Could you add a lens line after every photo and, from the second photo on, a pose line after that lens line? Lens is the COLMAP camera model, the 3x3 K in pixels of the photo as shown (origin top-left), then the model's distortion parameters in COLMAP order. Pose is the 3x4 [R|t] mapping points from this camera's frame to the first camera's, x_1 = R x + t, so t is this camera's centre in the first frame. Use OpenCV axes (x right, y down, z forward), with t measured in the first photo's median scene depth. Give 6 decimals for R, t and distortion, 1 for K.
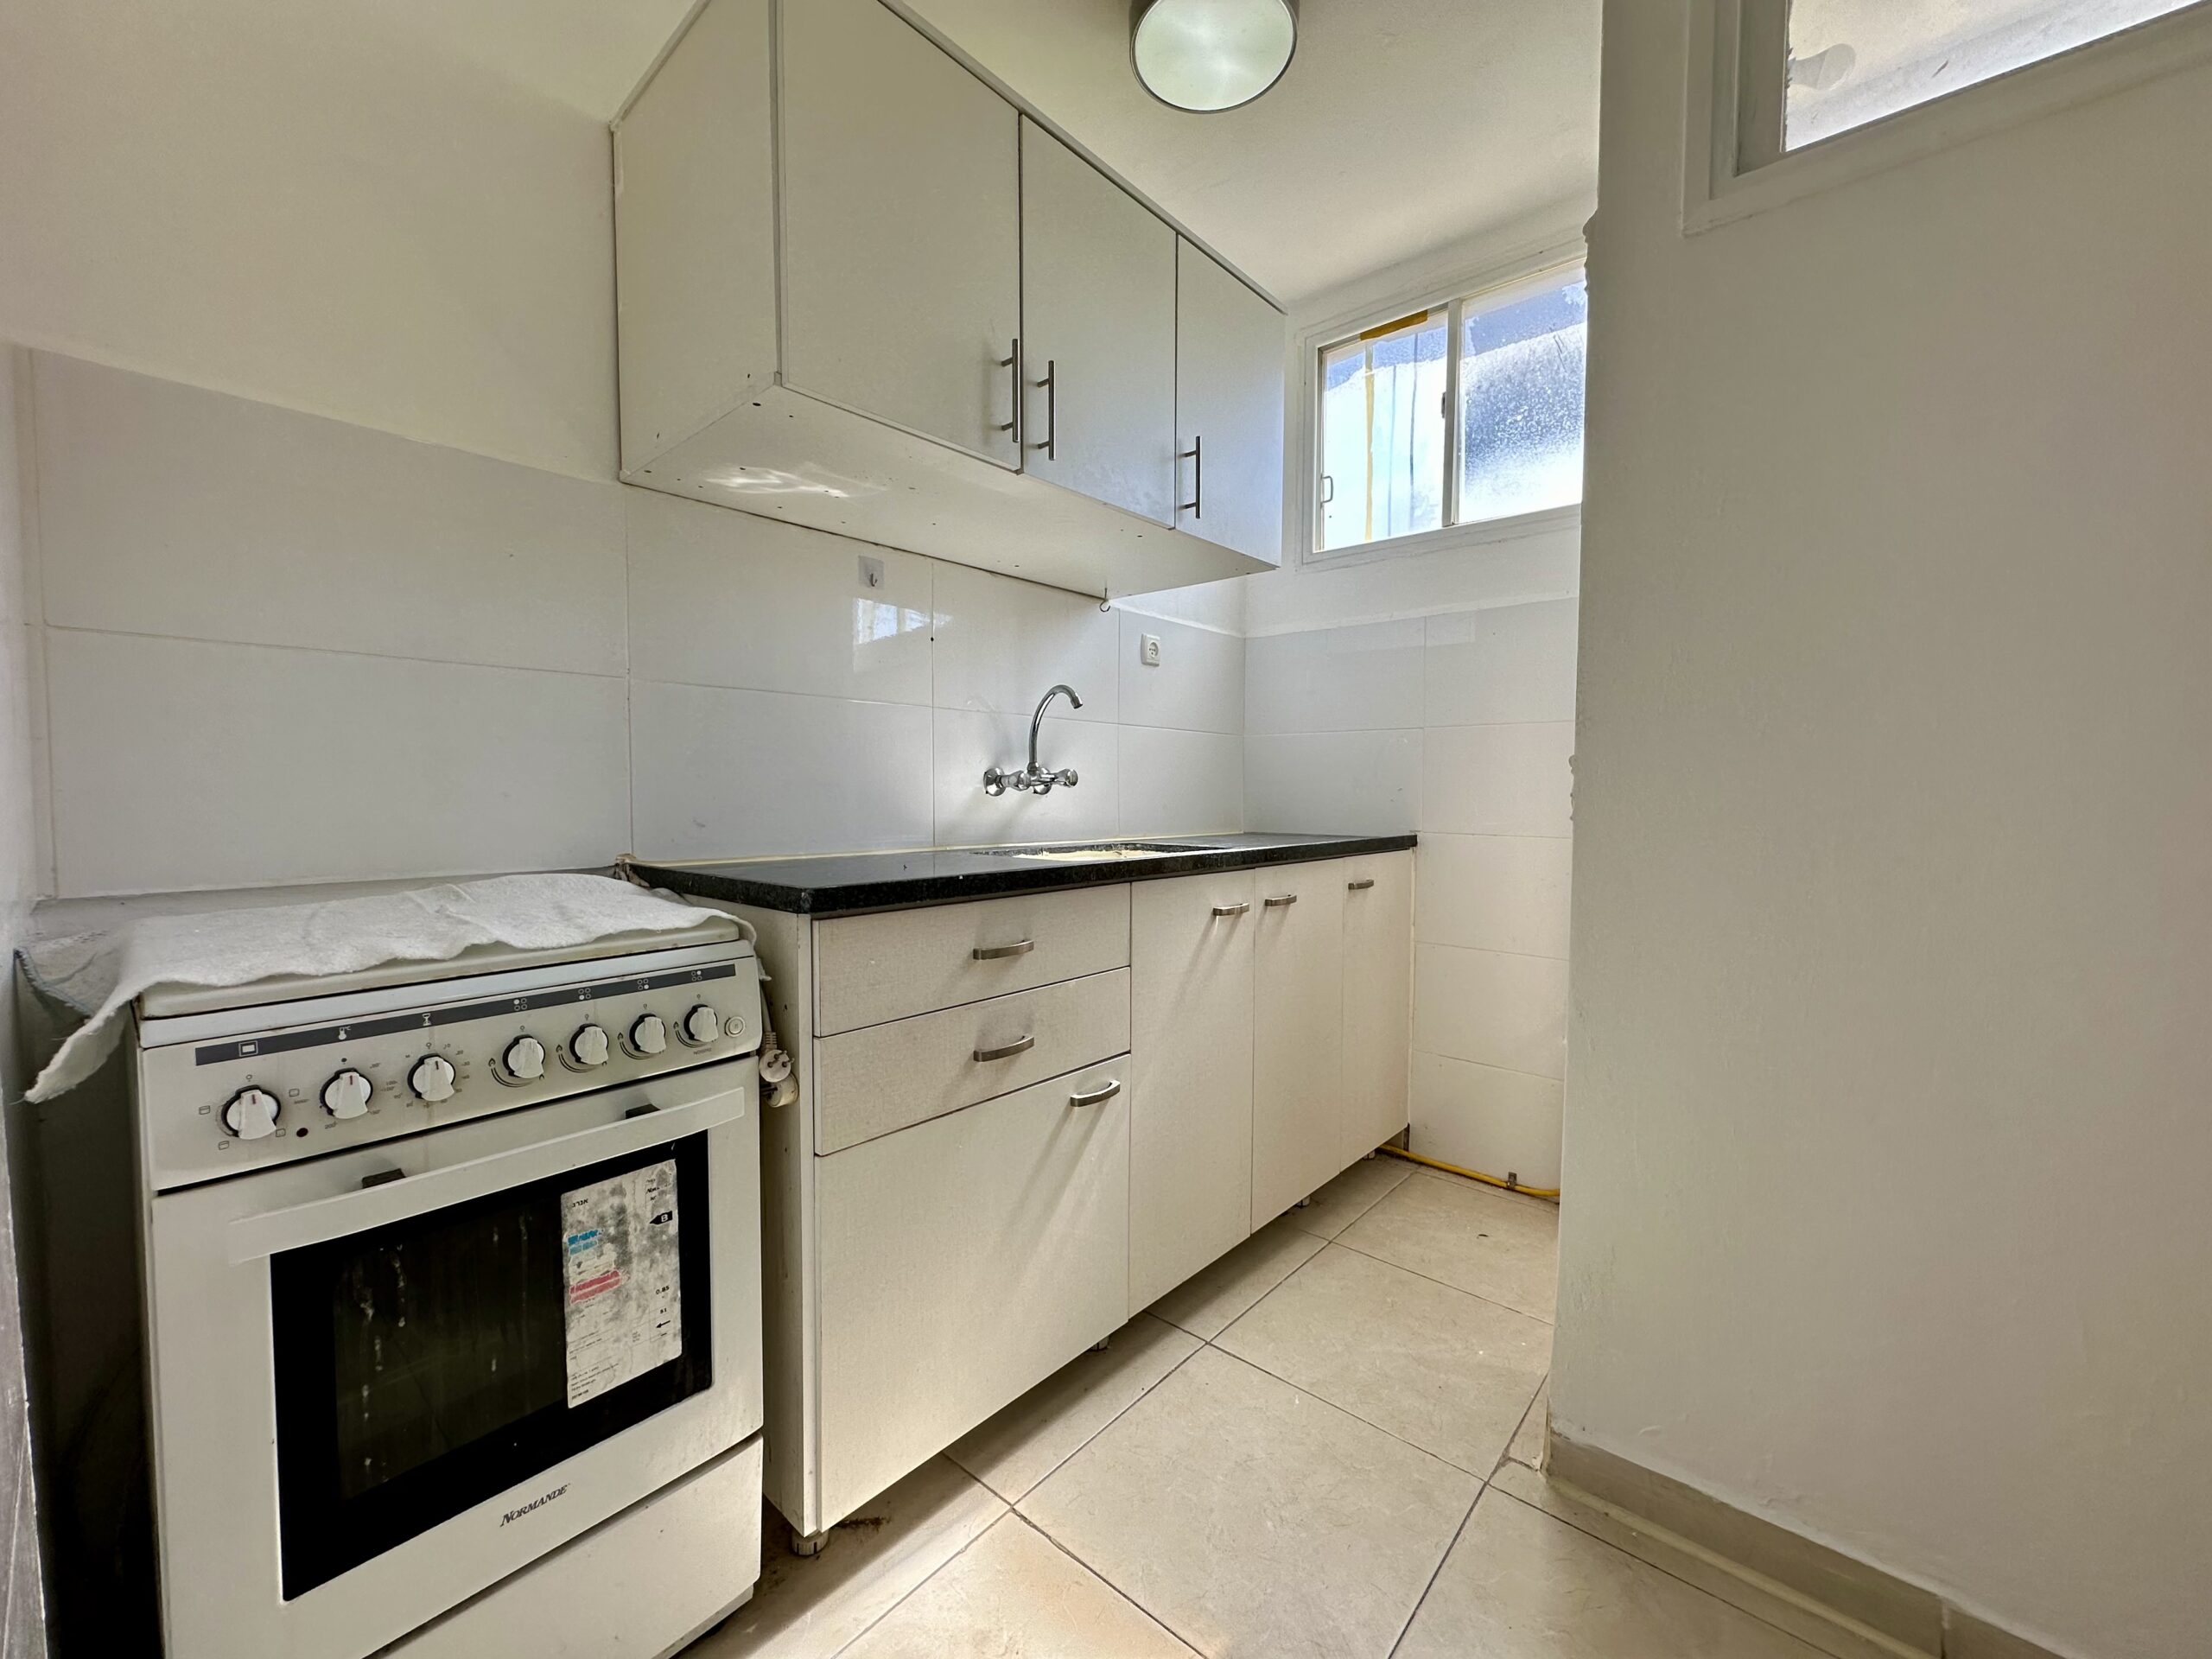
lens RADIAL K [[881.5, 0, 1100.8], [0, 881.5, 825.7], [0, 0, 1]] dist [-0.003317, 0.001533]
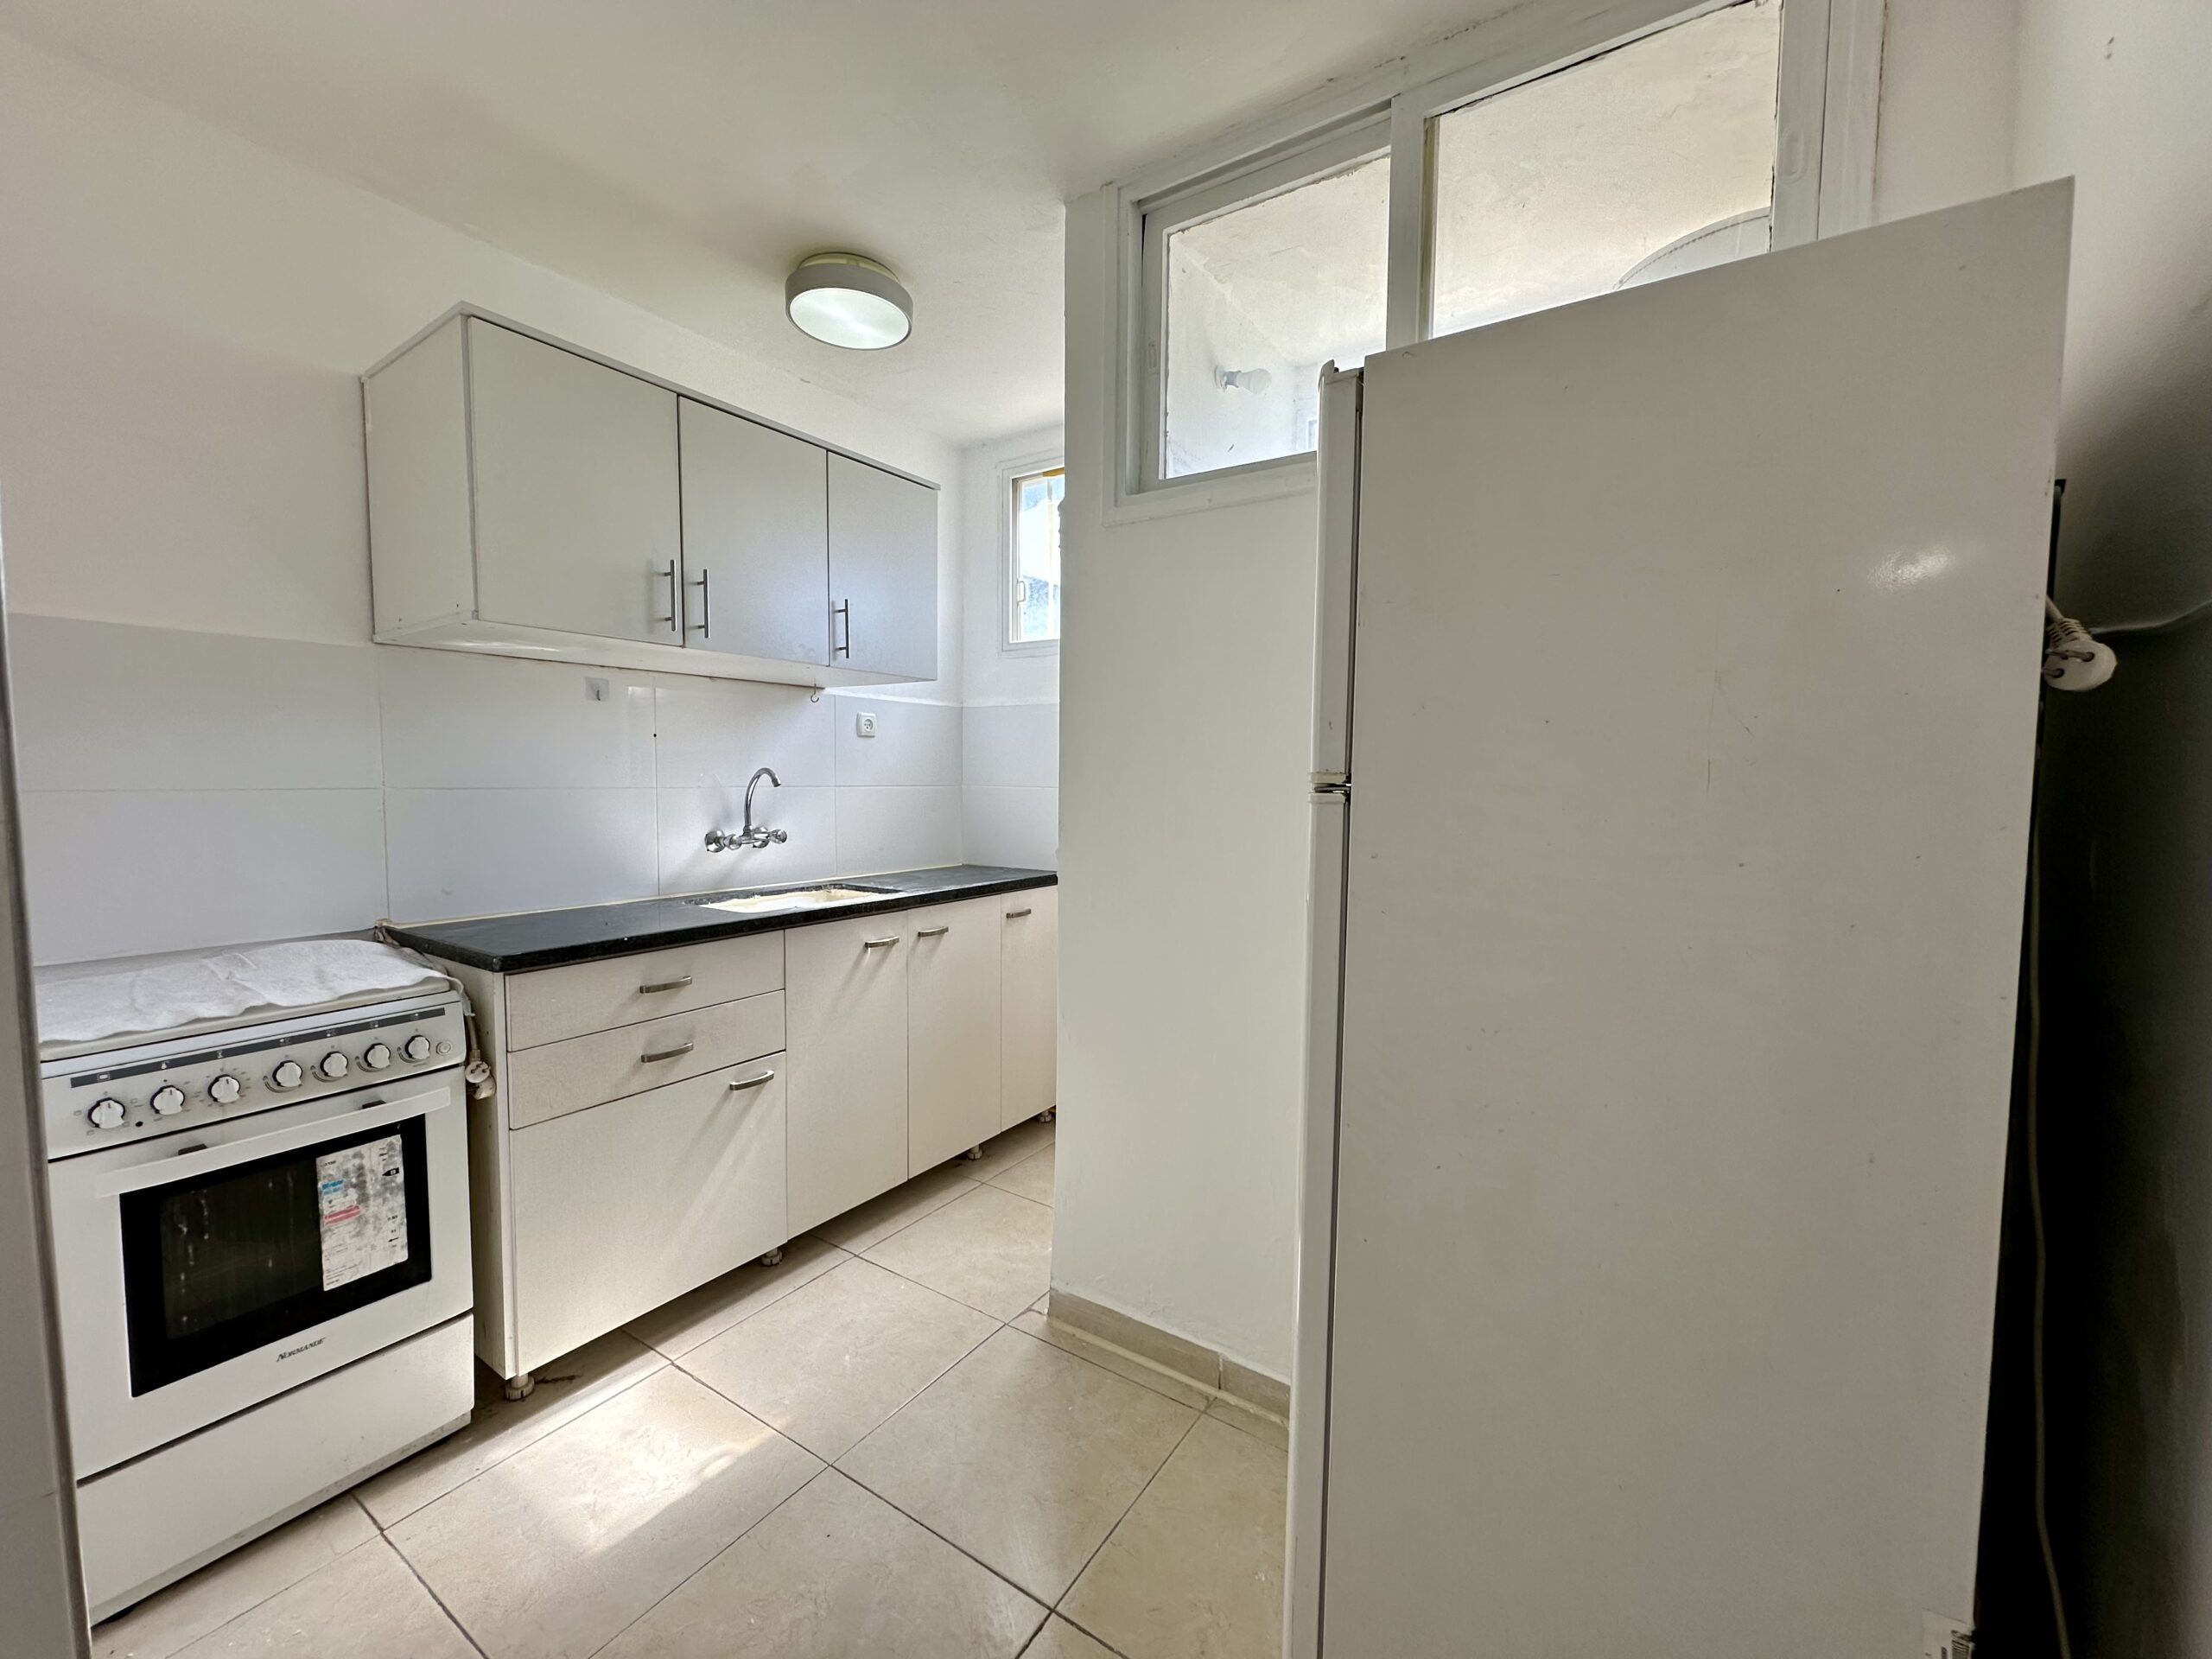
lens RADIAL K [[881.5, 0, 1098.7], [0, 881.5, 826.3], [0, 0, 1]] dist [-0.003317, 0.001533]
pose [[0.991141, -0.004243, 0.132743, 0.441812], [0.001861, 0.999835, 0.018063, -0.158702], [-0.132797, -0.017655, 0.990986, -0.575284]]
